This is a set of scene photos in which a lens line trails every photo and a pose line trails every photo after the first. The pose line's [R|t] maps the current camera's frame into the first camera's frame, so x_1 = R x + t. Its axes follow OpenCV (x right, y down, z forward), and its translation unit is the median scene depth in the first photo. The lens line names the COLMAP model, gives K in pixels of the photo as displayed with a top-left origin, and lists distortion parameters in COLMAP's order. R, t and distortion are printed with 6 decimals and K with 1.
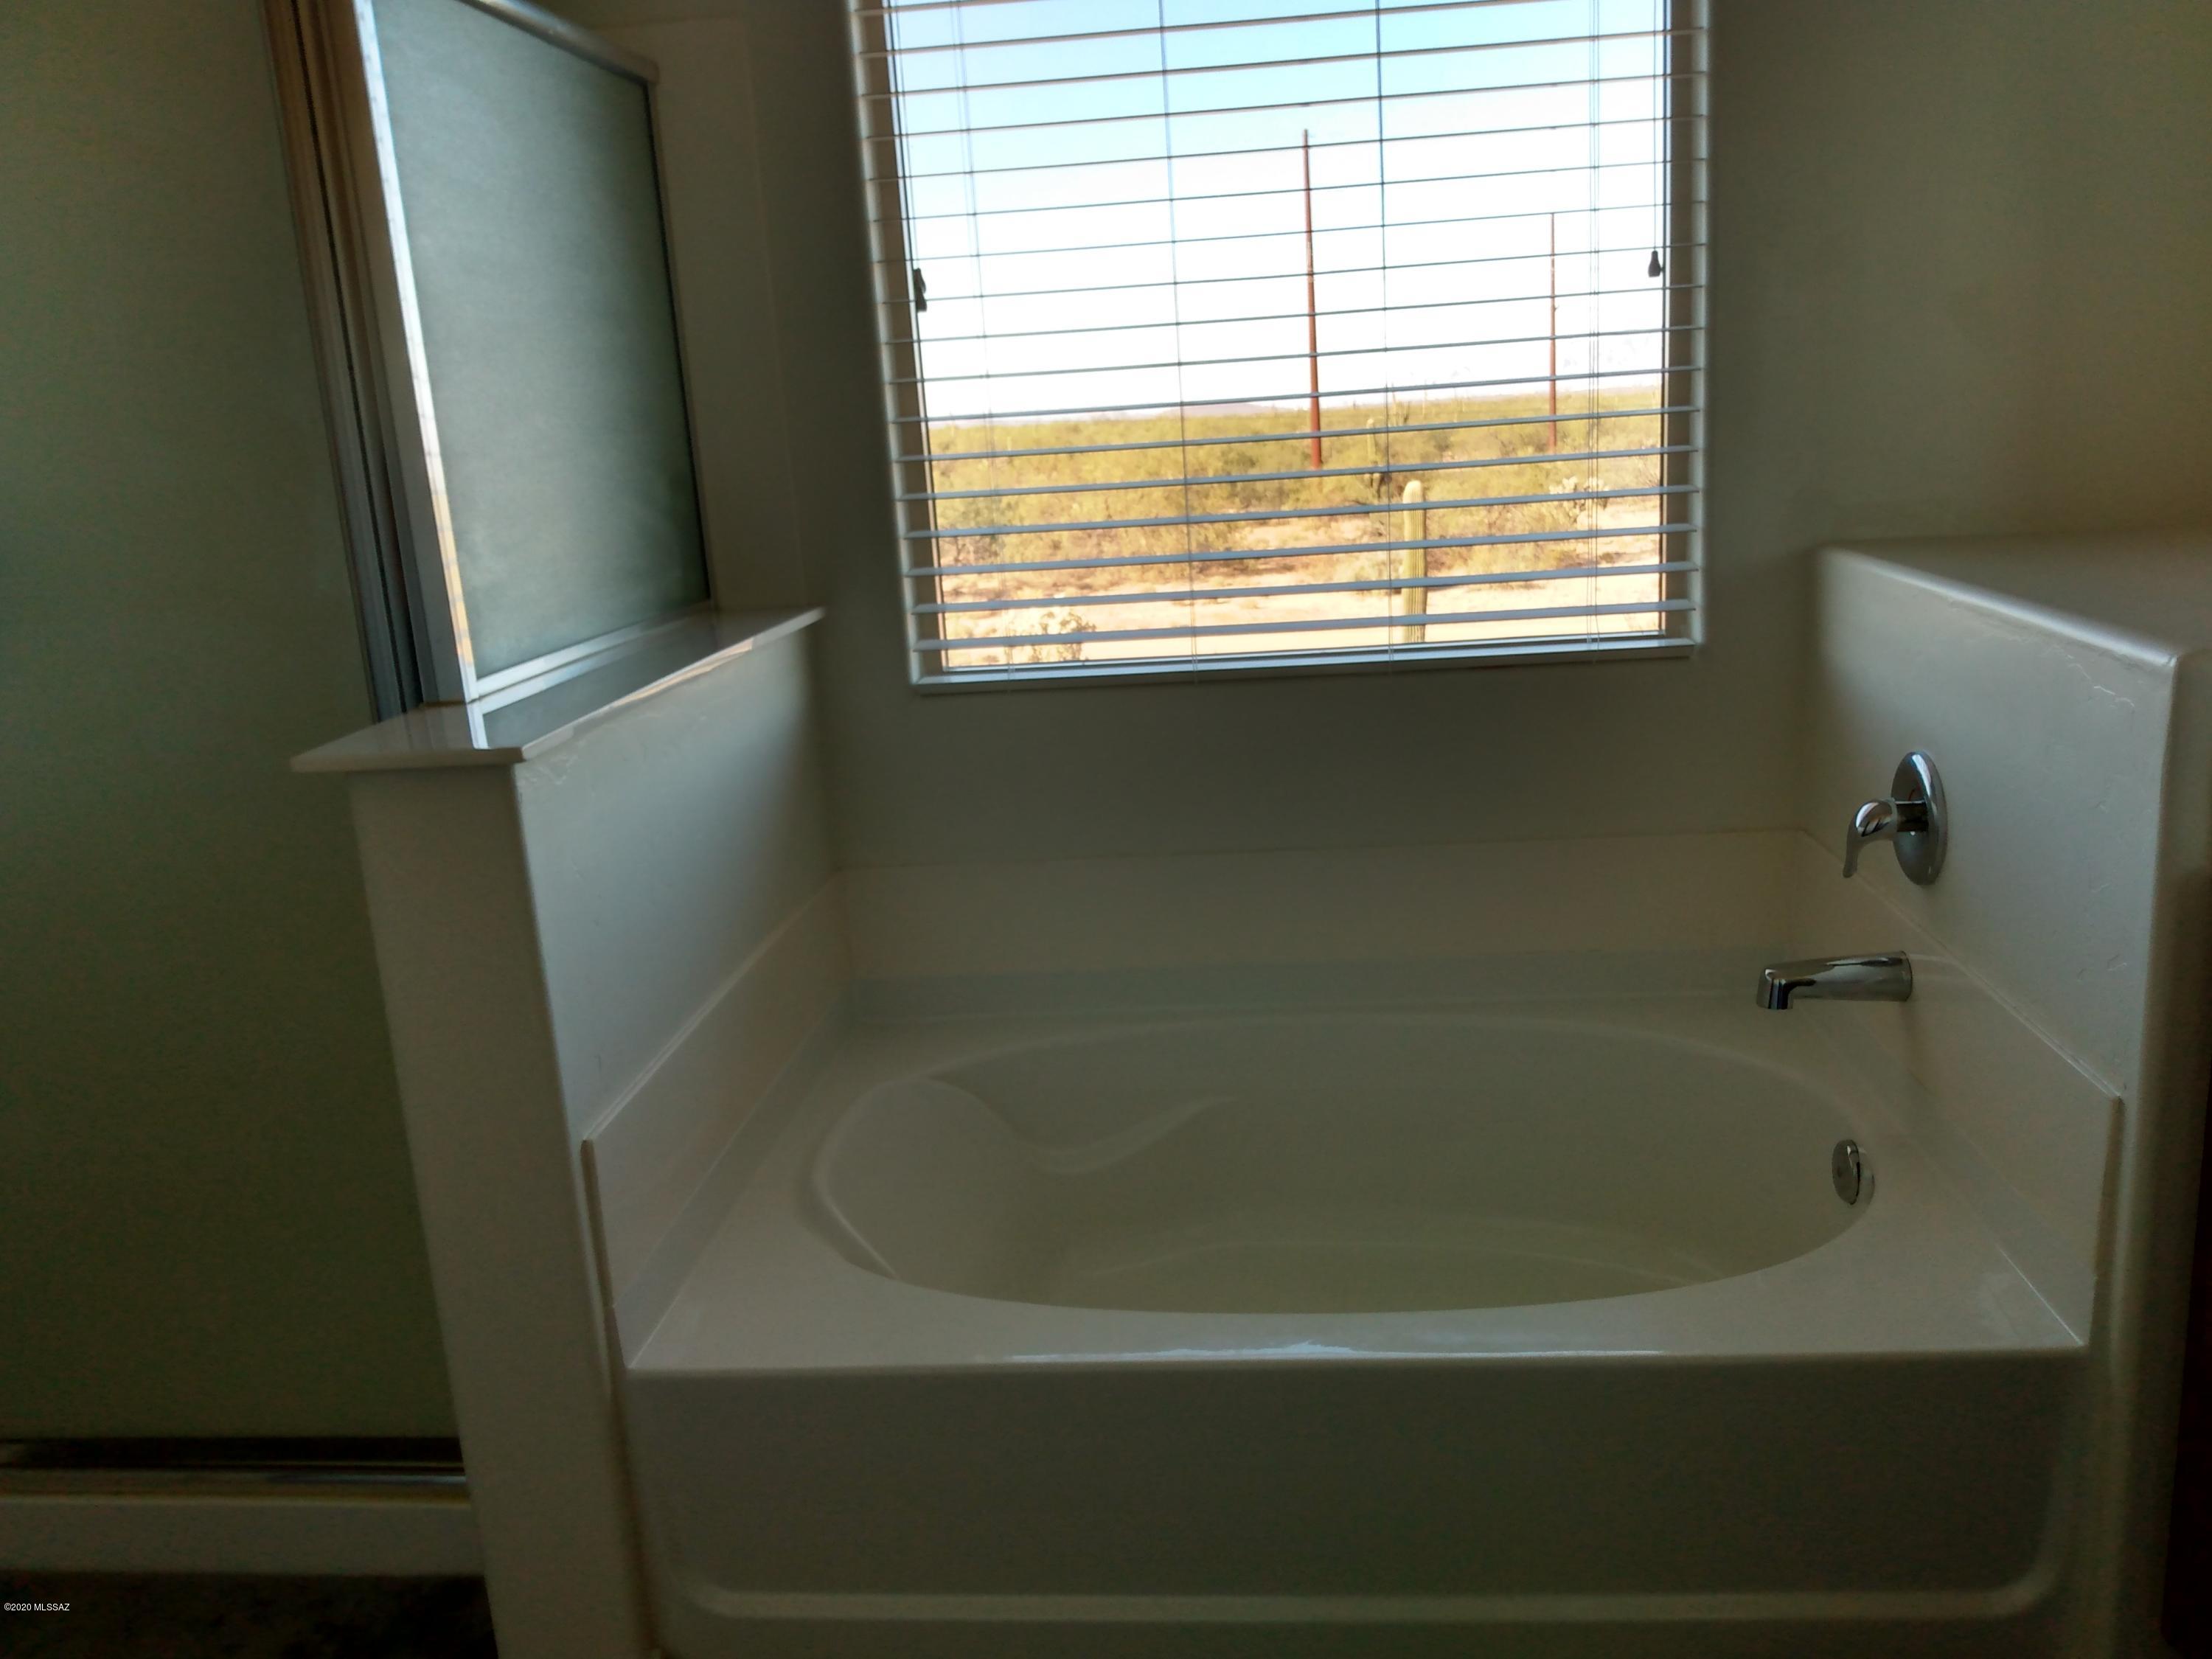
lens RADIAL K [[1706.8, 0, 1106.0], [0, 1706.8, 829.5], [0, 0, 1]] dist [0.044295, -0.086040]
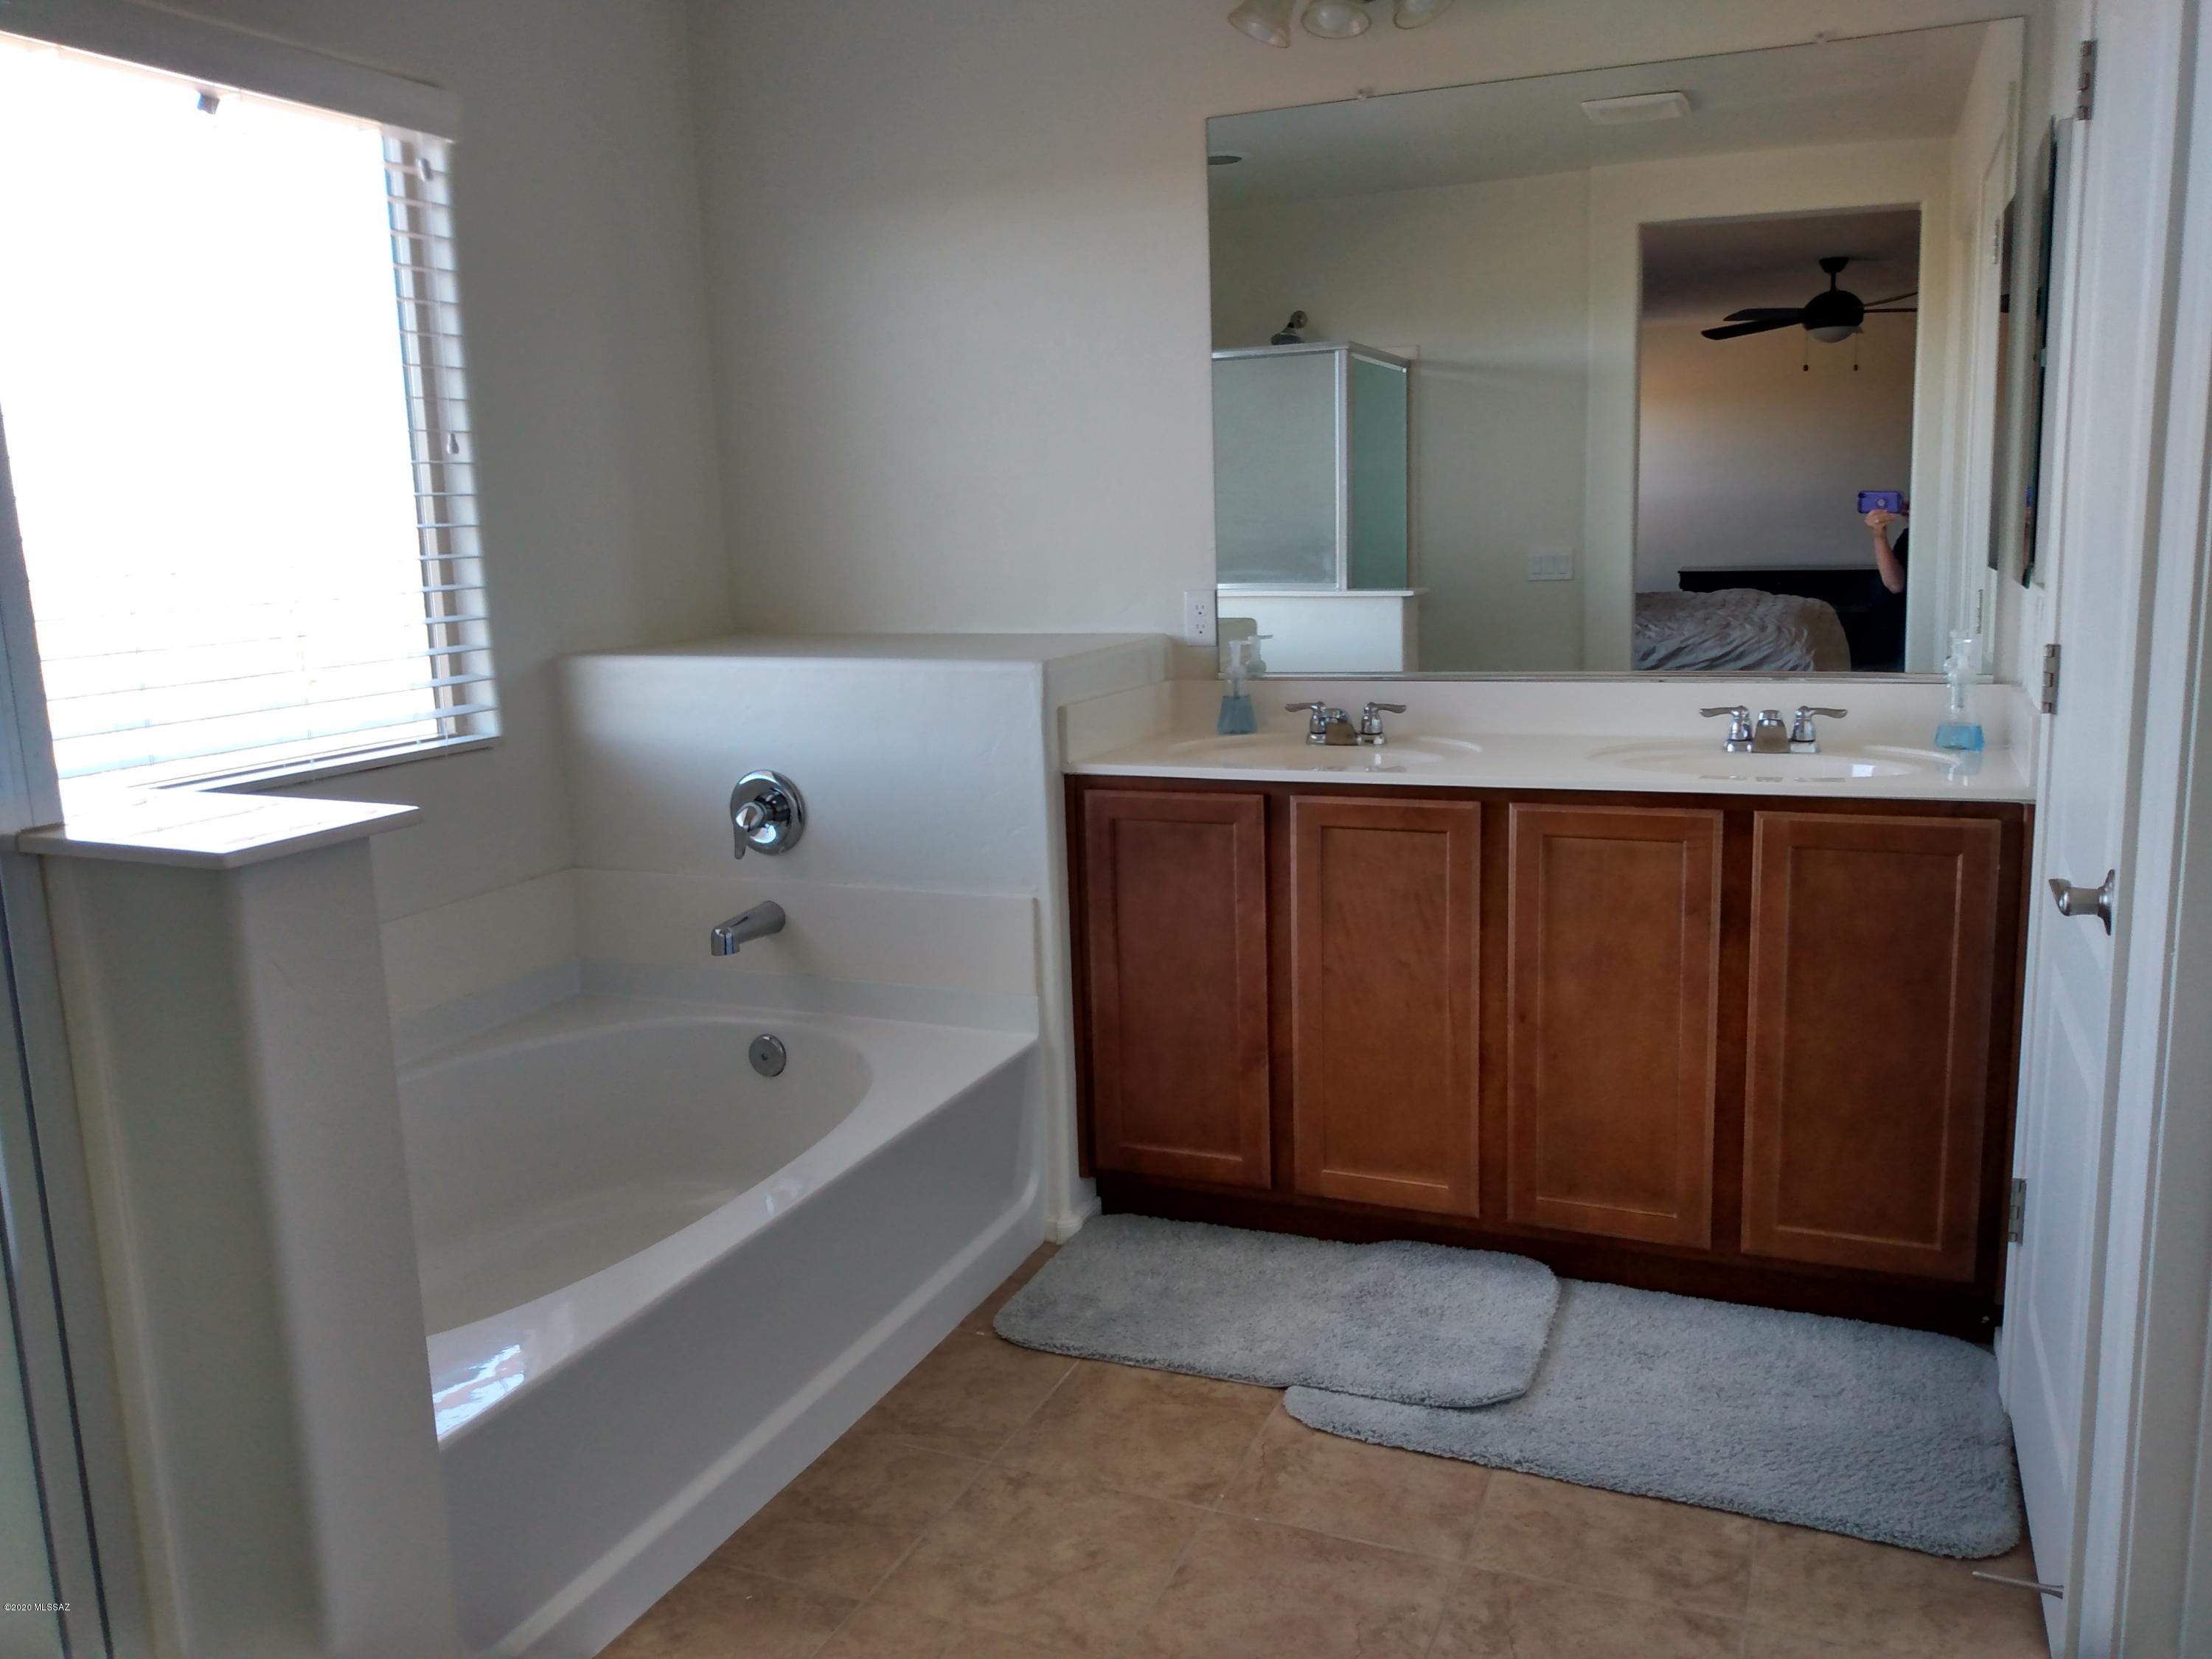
lens RADIAL K [[1706.8, 0, 1106.0], [0, 1706.8, 829.5], [0, 0, 1]] dist [0.044295, -0.086040]
pose [[0.305120, -0.123734, 0.944241, -1.089737], [0.238655, 0.969818, 0.049968, 0.004782], [-0.921925, 0.210101, 0.325440, 0.266678]]
